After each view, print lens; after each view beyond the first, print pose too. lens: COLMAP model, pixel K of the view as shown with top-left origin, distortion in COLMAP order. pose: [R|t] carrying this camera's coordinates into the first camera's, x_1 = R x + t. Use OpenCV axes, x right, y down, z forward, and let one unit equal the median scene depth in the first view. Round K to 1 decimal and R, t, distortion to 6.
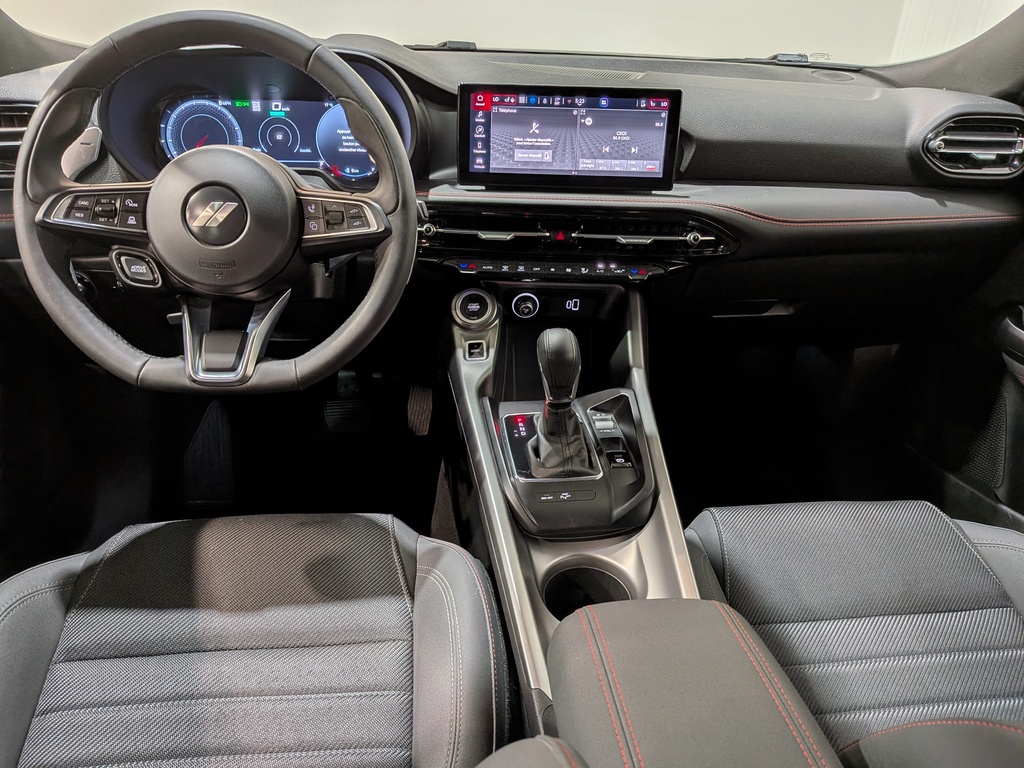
lens RADIAL K [[731.6, 0, 512.0], [0, 731.6, 384.0], [0, 0, 1]] dist [0.002607, -0.003397]
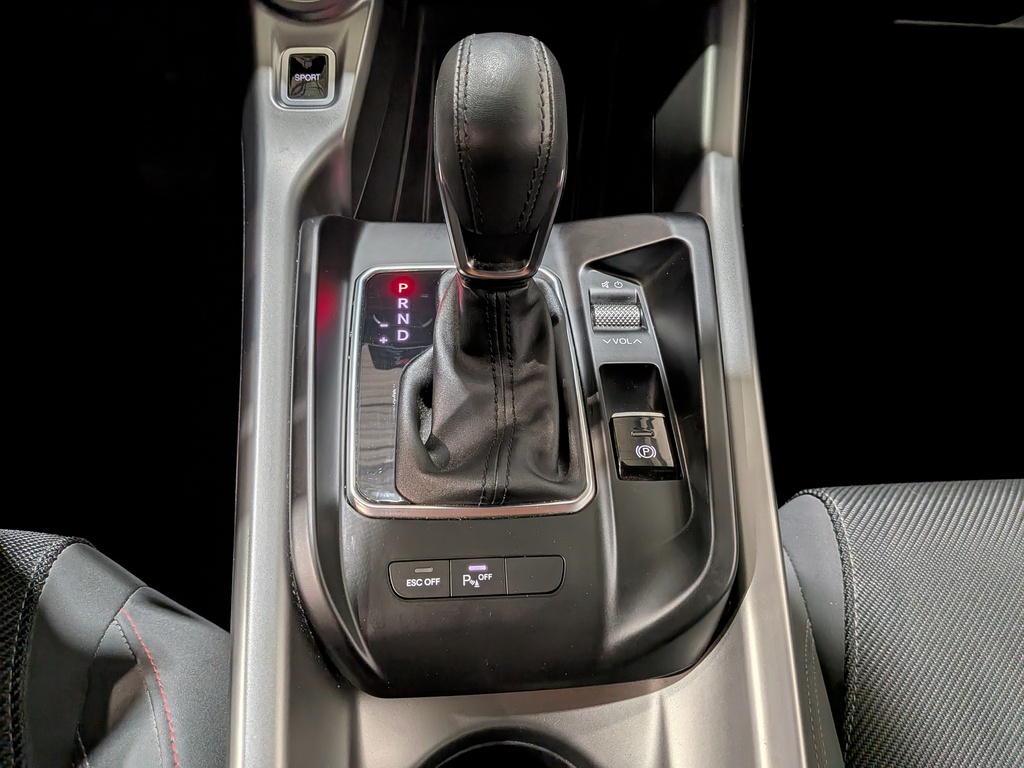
lens RADIAL K [[763.5, 0, 513.8], [0, 763.5, 446.4], [0, 0, 1]] dist [-0.005074, -0.008212]
pose [[0.997816, 0.064886, 0.012352, 0.068277], [-0.063971, 0.902781, 0.425317, -0.049845], [0.016446, -0.425179, 0.904960, 0.579824]]
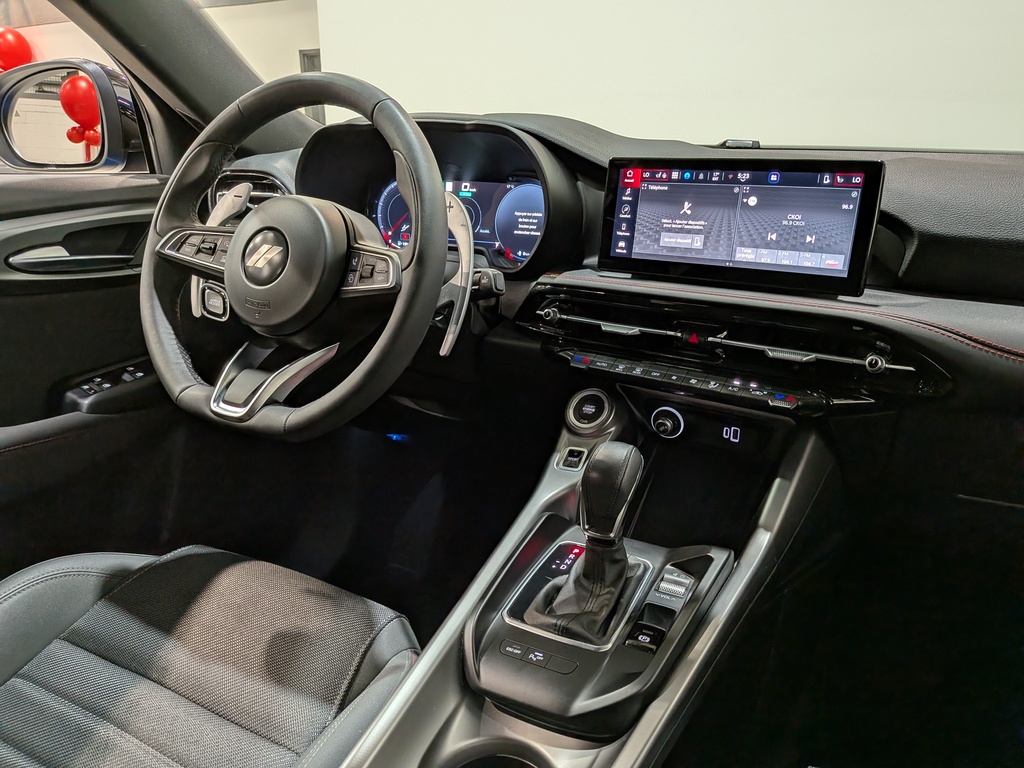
lens RADIAL K [[731.9, 0, 512.0], [0, 731.9, 384.0], [0, 0, 1]] dist [0.081616, -0.221505]
pose [[0.830137, 0.148874, -0.537316, 0.343755], [-0.242378, 0.964229, -0.107307, -0.022451], [0.502121, 0.219313, 0.836526, 0.251850]]
